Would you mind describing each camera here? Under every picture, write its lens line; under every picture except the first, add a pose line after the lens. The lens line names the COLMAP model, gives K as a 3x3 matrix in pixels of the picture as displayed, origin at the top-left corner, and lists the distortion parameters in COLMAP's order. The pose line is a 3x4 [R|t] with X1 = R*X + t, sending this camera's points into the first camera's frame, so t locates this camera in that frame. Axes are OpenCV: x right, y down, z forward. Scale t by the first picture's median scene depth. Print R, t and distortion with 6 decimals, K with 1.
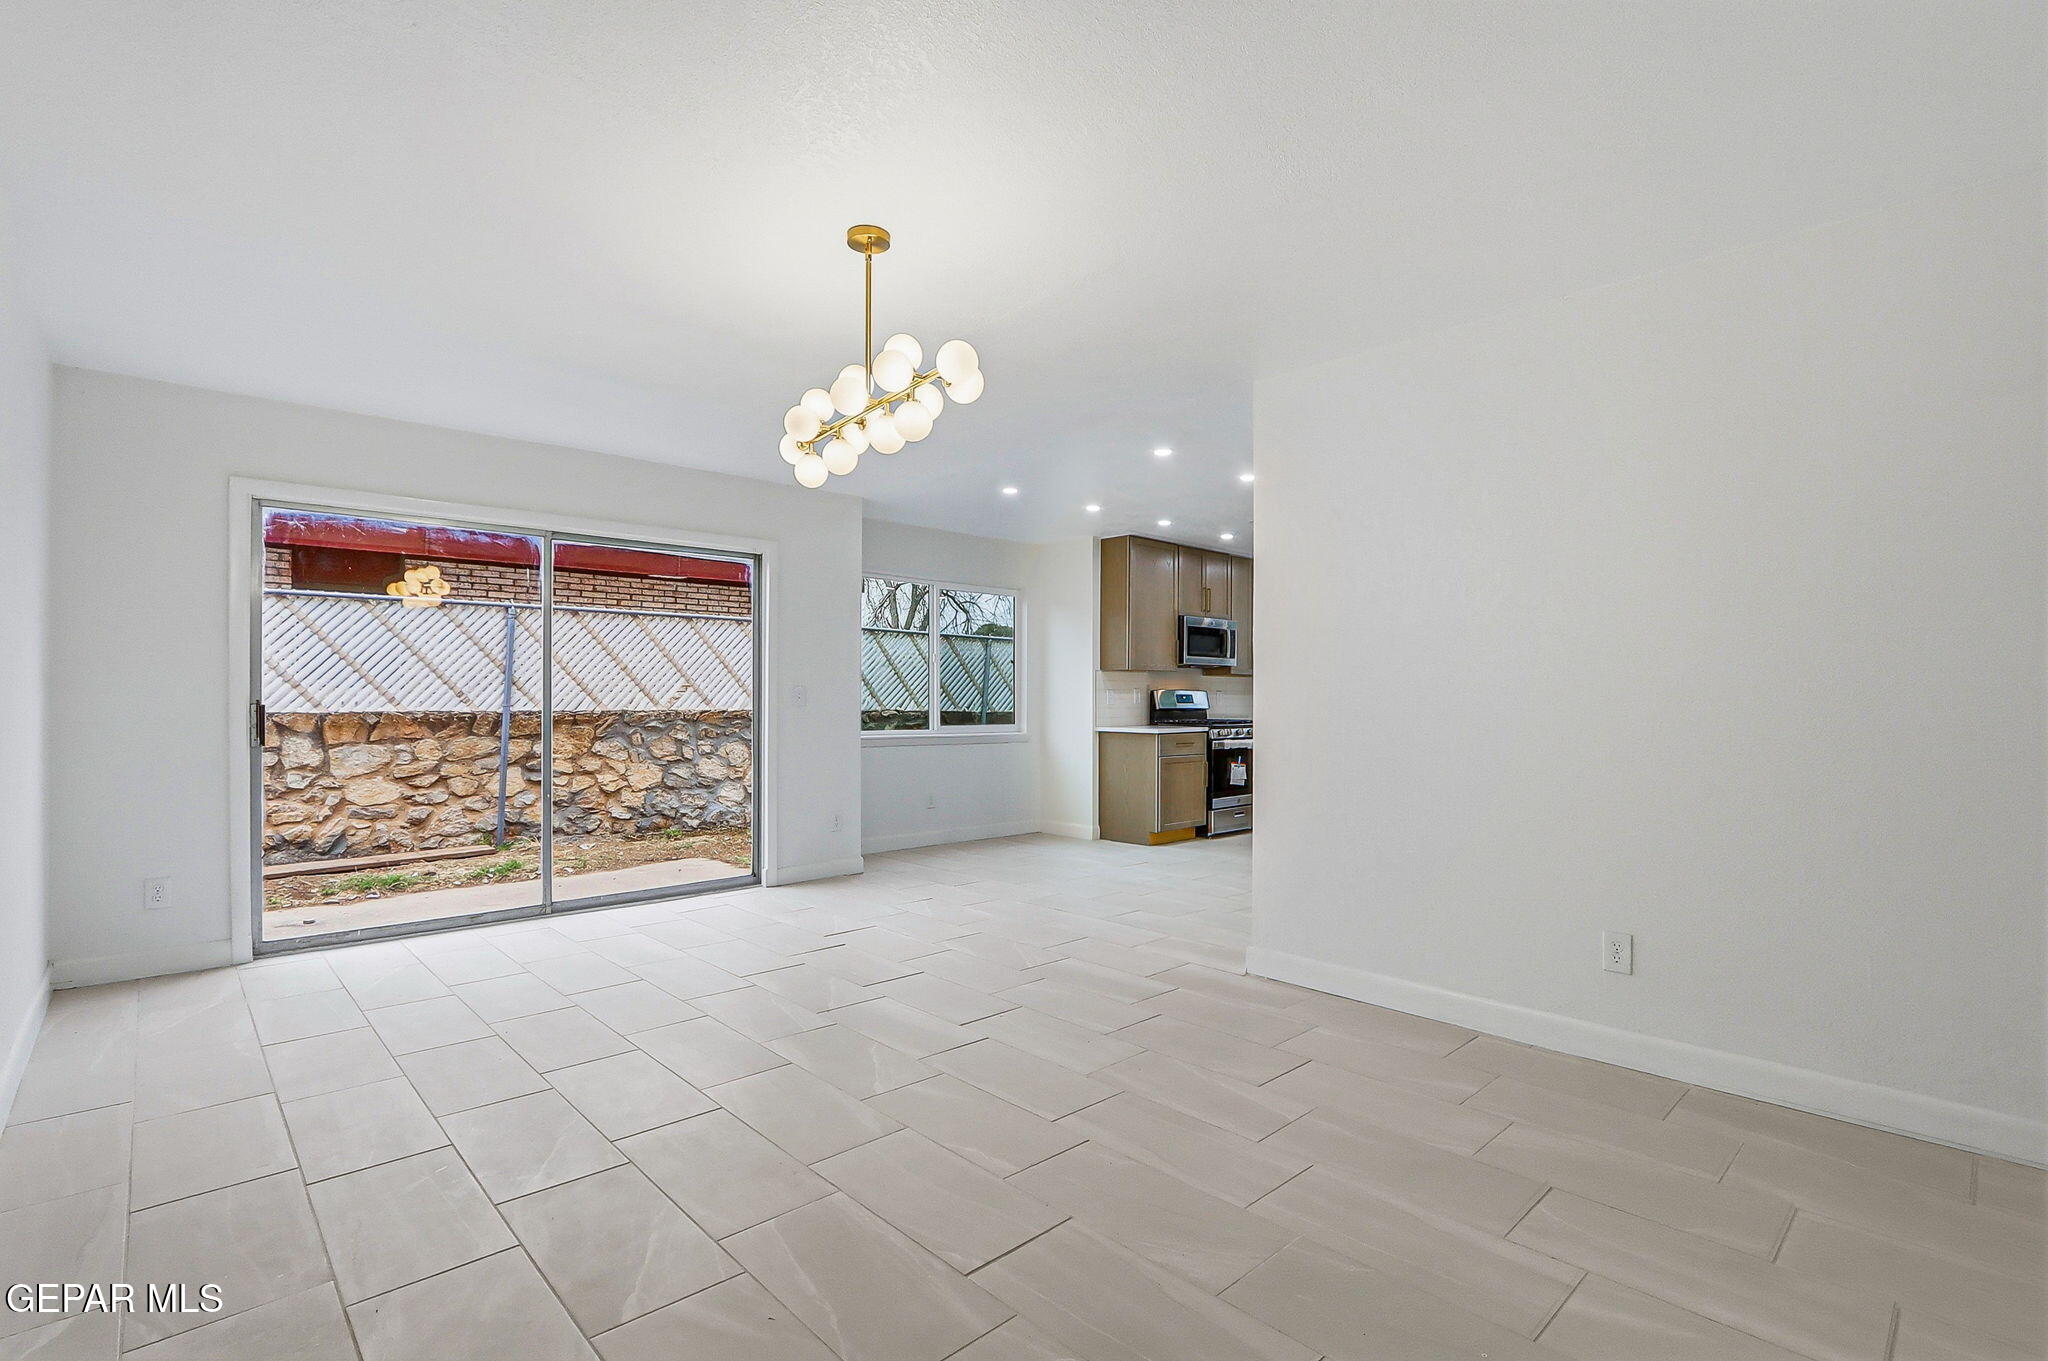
lens RADIAL K [[959.5, 0, 1022.2], [0, 959.5, 699.8], [0, 0, 1]] dist [-0.017752, 0.001511]
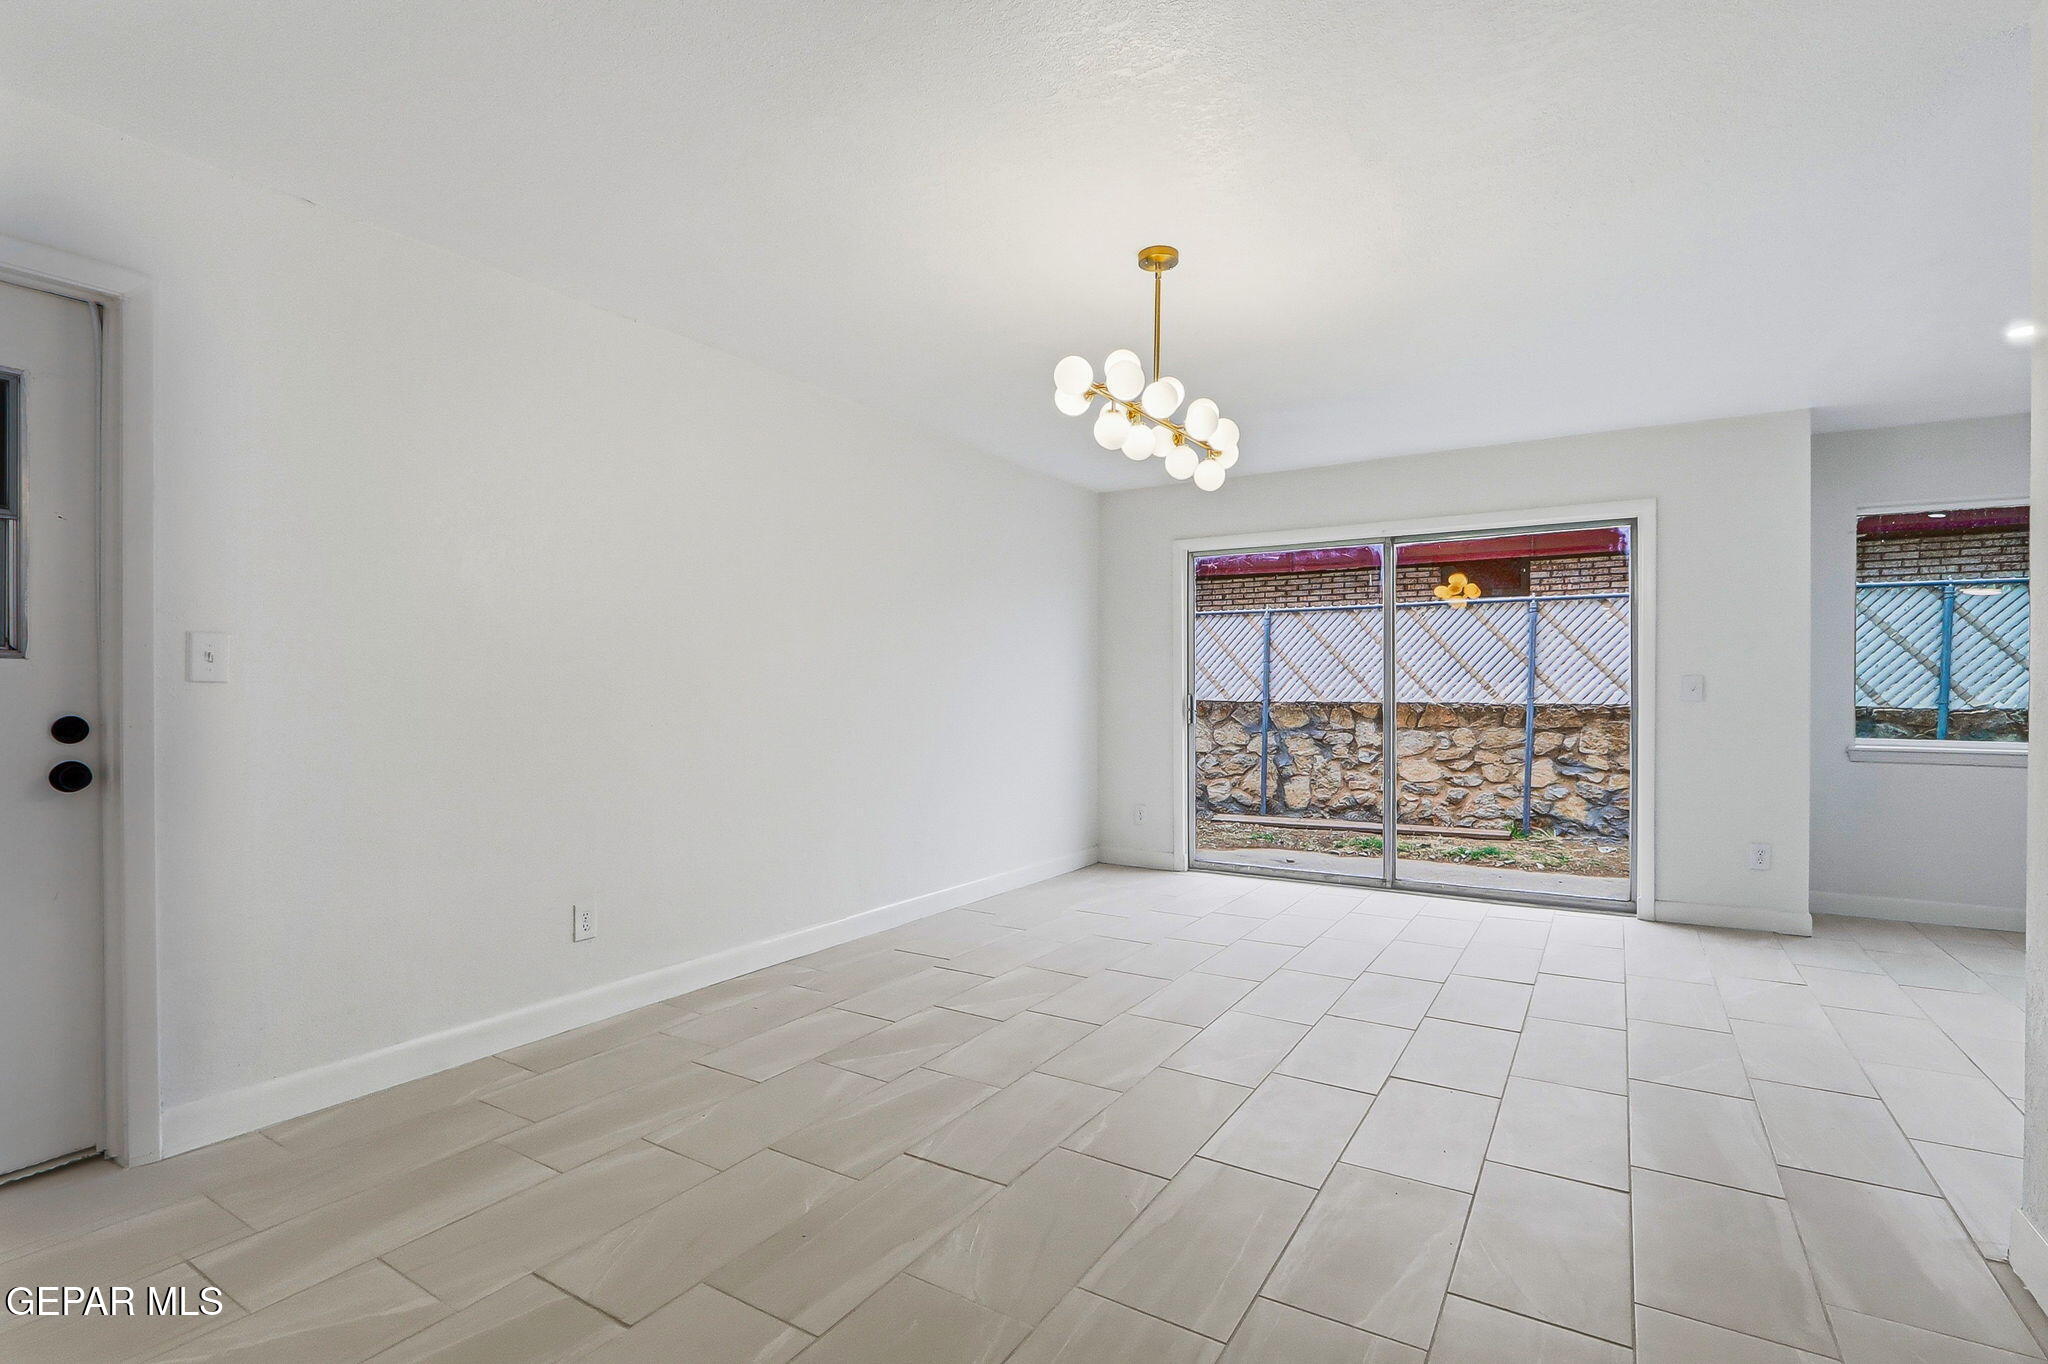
lens RADIAL K [[959.5, 0, 1022.1], [0, 959.5, 692.5], [0, 0, 1]] dist [-0.017752, 0.001511]
pose [[0.247247, 0.001592, -0.968951, 0.311846], [-0.002688, 0.999996, 0.000957, 0.000718], [0.968949, 0.002368, 0.247250, 0.221717]]
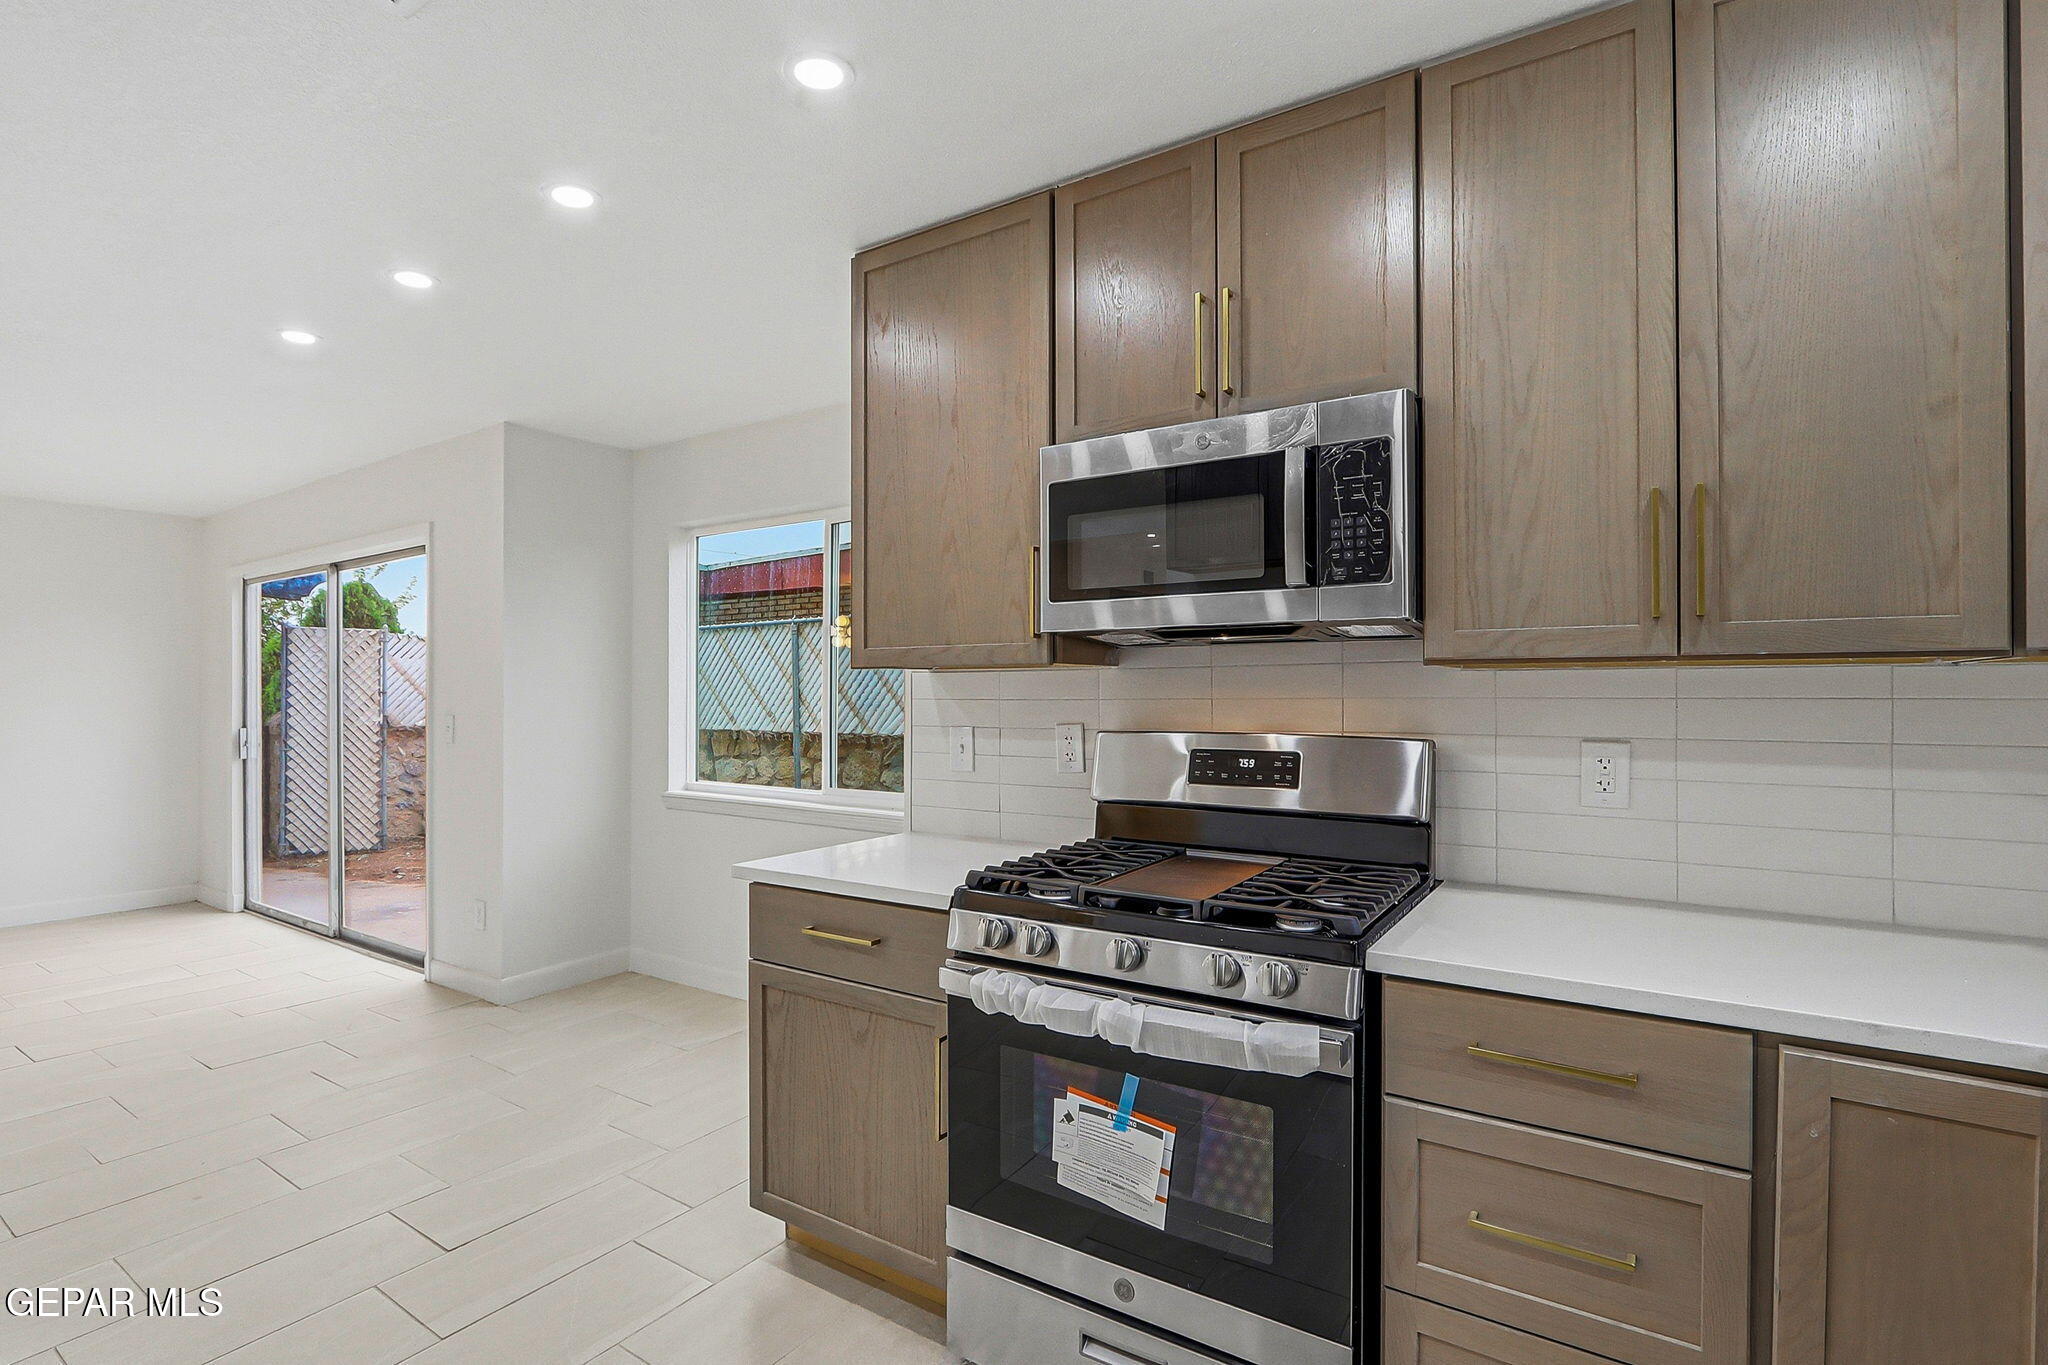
lens RADIAL K [[959.5, 0, 1039.1], [0, 959.5, 691.5], [0, 0, 1]] dist [-0.017752, 0.001511]
pose [[0.238969, -0.007697, -0.970997, 0.449402], [-0.004418, 0.999950, -0.009013, -0.020871], [0.971017, 0.006443, 0.238923, 1.003339]]
